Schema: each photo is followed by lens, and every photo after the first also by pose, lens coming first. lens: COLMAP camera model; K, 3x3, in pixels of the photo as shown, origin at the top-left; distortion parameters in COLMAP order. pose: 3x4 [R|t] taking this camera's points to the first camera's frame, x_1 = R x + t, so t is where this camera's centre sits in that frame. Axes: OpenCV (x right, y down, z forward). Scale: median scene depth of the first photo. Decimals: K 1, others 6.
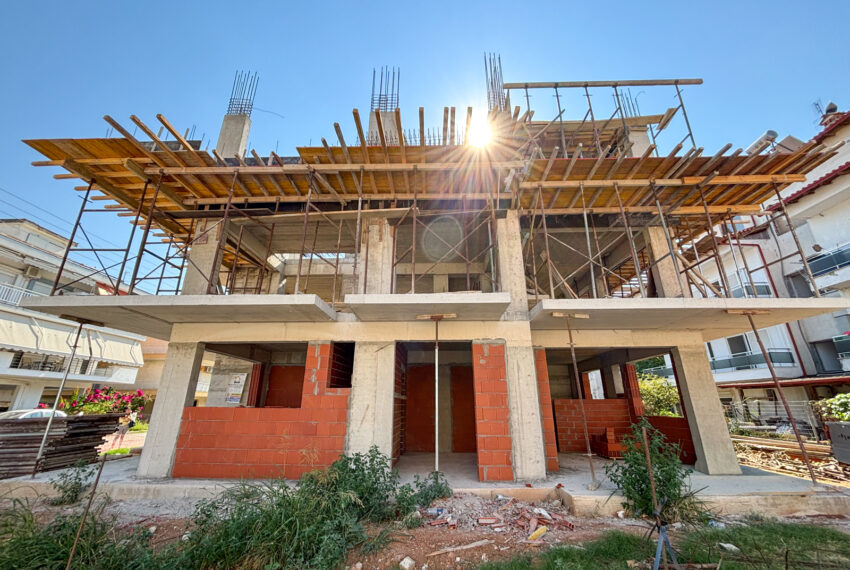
lens RADIAL K [[346.8, 0, 423.3], [0, 346.8, 284.9], [0, 0, 1]] dist [-0.001347, 0.000503]
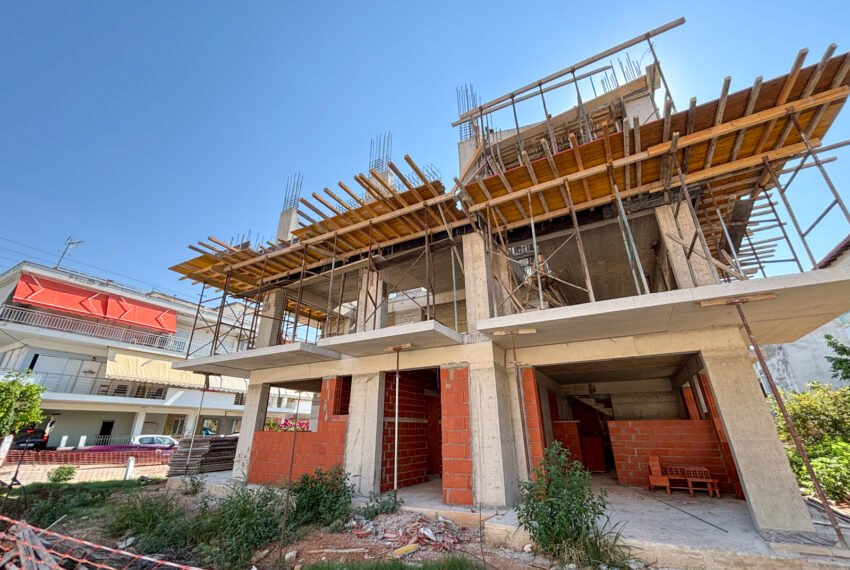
lens RADIAL K [[346.8, 0, 419.7], [0, 346.8, 283.9], [0, 0, 1]] dist [-0.001347, 0.000503]
pose [[0.888246, -0.182056, -0.421752, 0.568871], [0.154343, 0.983017, -0.099276, 0.009442], [0.432663, 0.023087, 0.901260, 0.014518]]
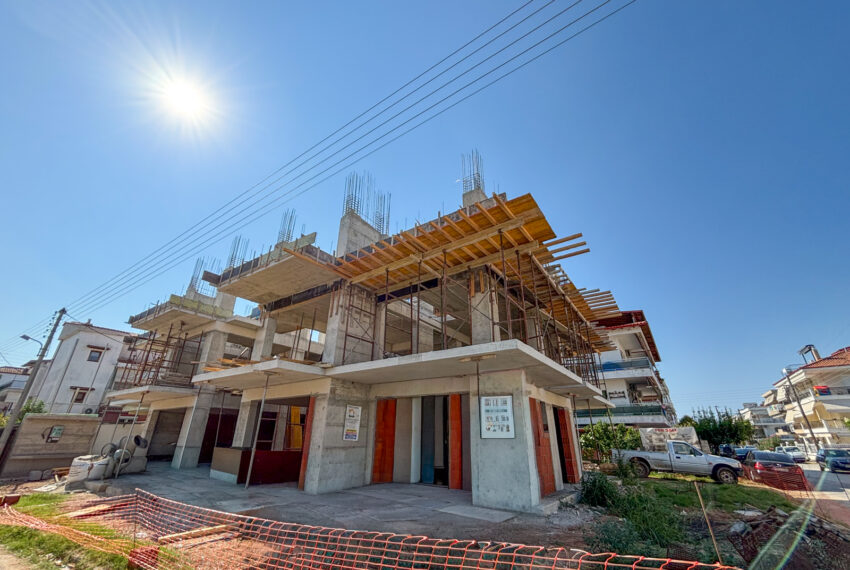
lens RADIAL K [[346.8, 0, 425.5], [0, 346.8, 283.5], [0, 0, 1]] dist [-0.001347, 0.000503]
pose [[0.534858, 0.347402, 0.770220, -1.886108], [-0.283879, 0.932461, -0.223447, 0.165124], [-0.795827, -0.099137, 0.597354, 0.536742]]
